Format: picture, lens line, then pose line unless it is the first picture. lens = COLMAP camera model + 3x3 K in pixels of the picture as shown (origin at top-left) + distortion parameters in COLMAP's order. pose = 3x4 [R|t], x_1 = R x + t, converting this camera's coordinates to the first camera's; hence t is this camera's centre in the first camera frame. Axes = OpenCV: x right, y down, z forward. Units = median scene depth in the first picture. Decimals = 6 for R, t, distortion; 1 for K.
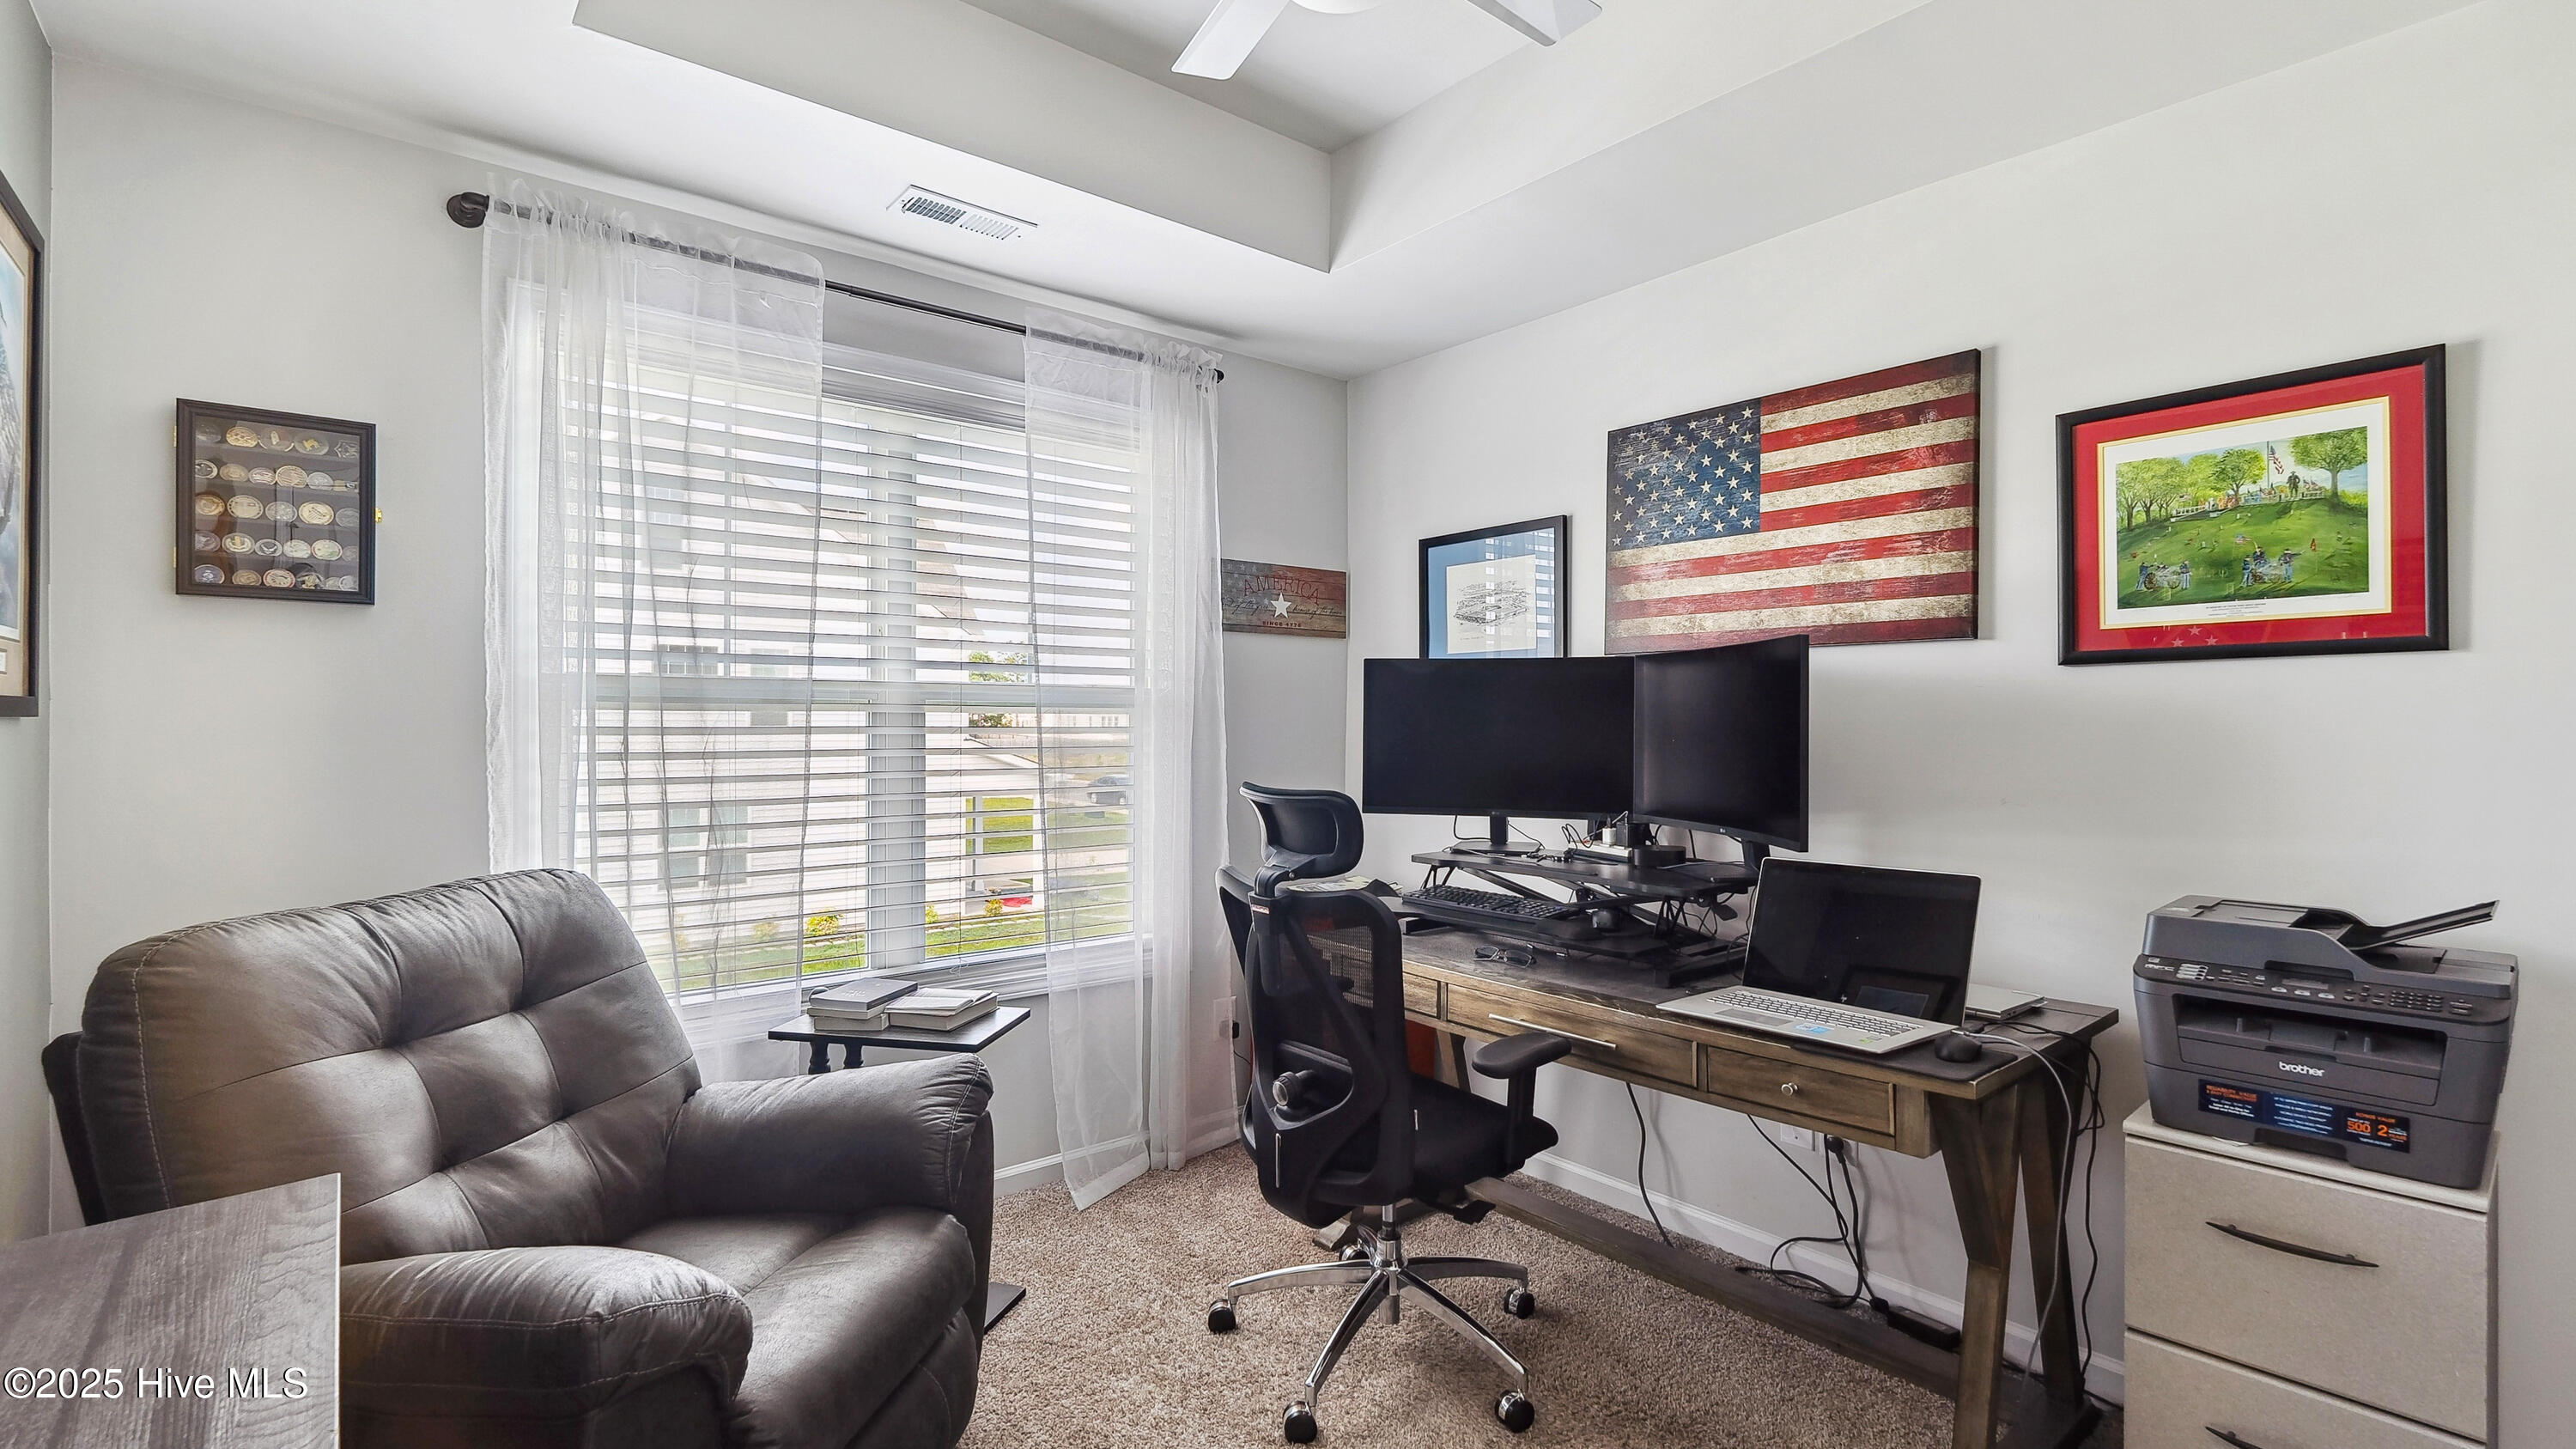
lens RADIAL K [[1173.5, 0, 1288.0], [0, 1173.5, 724.5], [0, 0, 1]] dist [-0.000782, -0.000148]
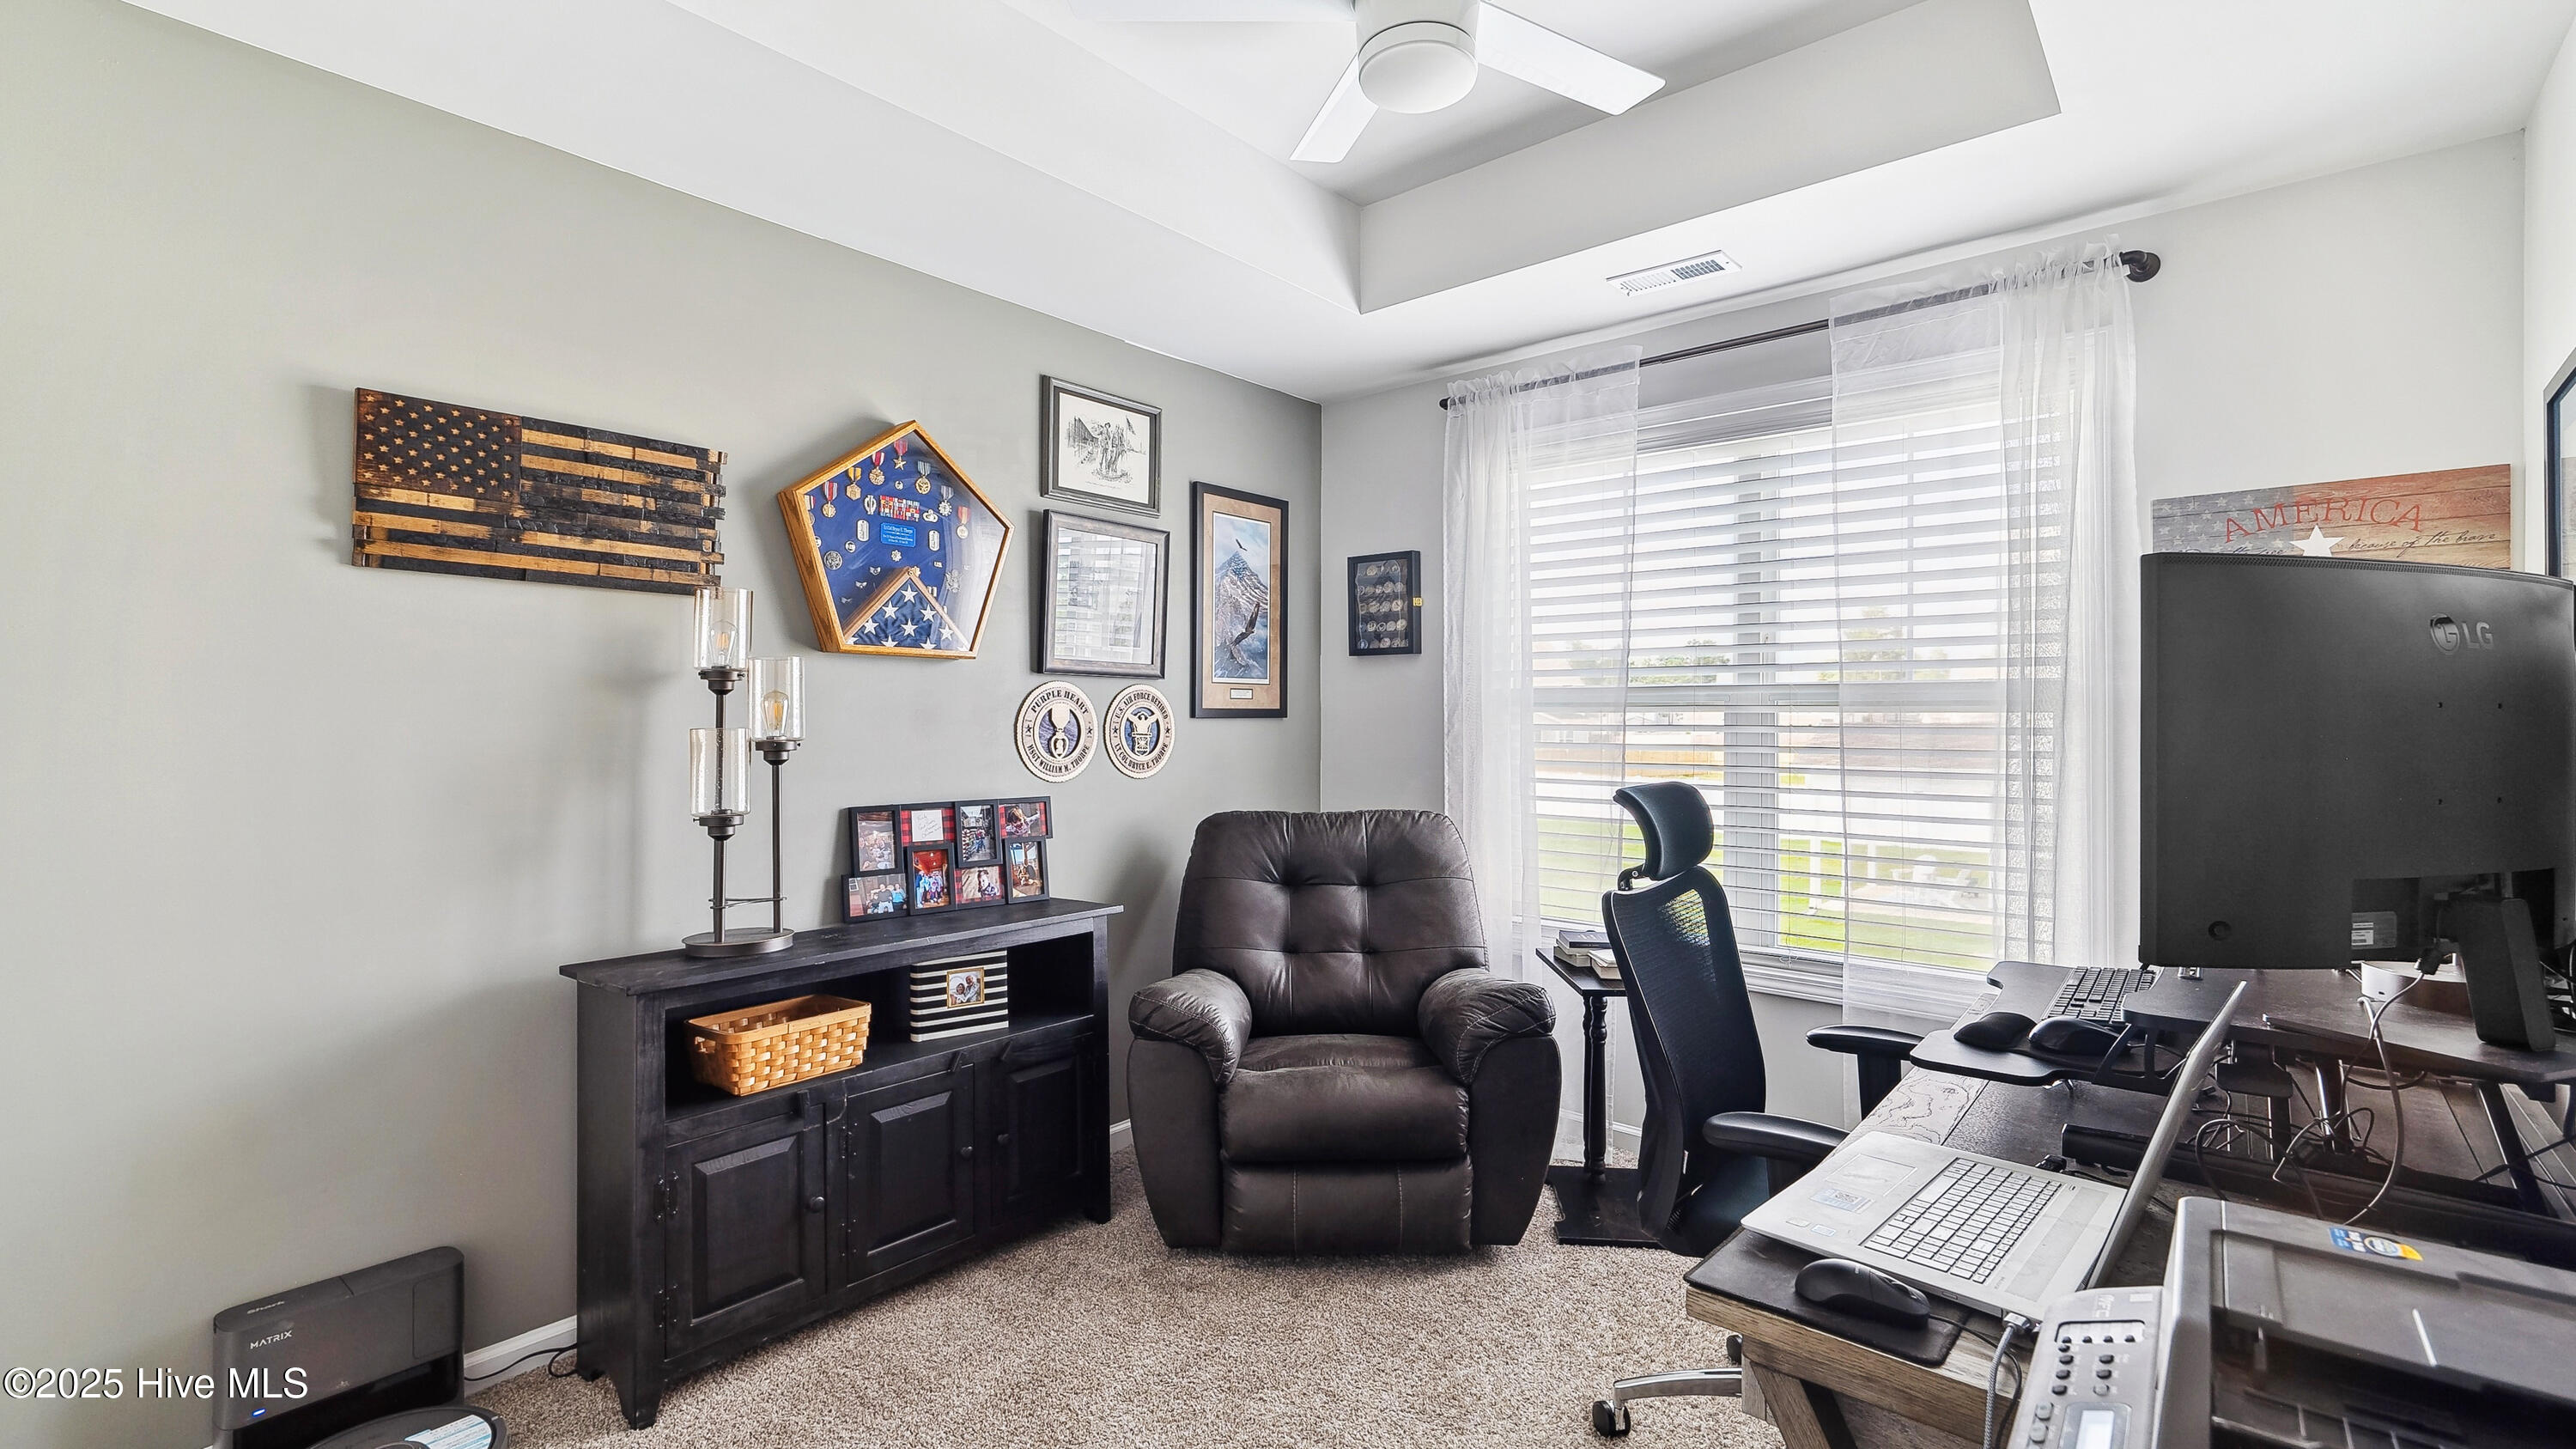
lens RADIAL K [[1128.0, 0, 1289.3], [0, 1128.0, 707.6], [0, 0, 1]] dist [0.000186, 0.000107]
pose [[0.168322, -0.008710, -0.985694, 0.846728], [-0.002541, 0.999954, -0.009270, -0.005072], [0.985729, 0.004065, 0.168292, 0.533388]]
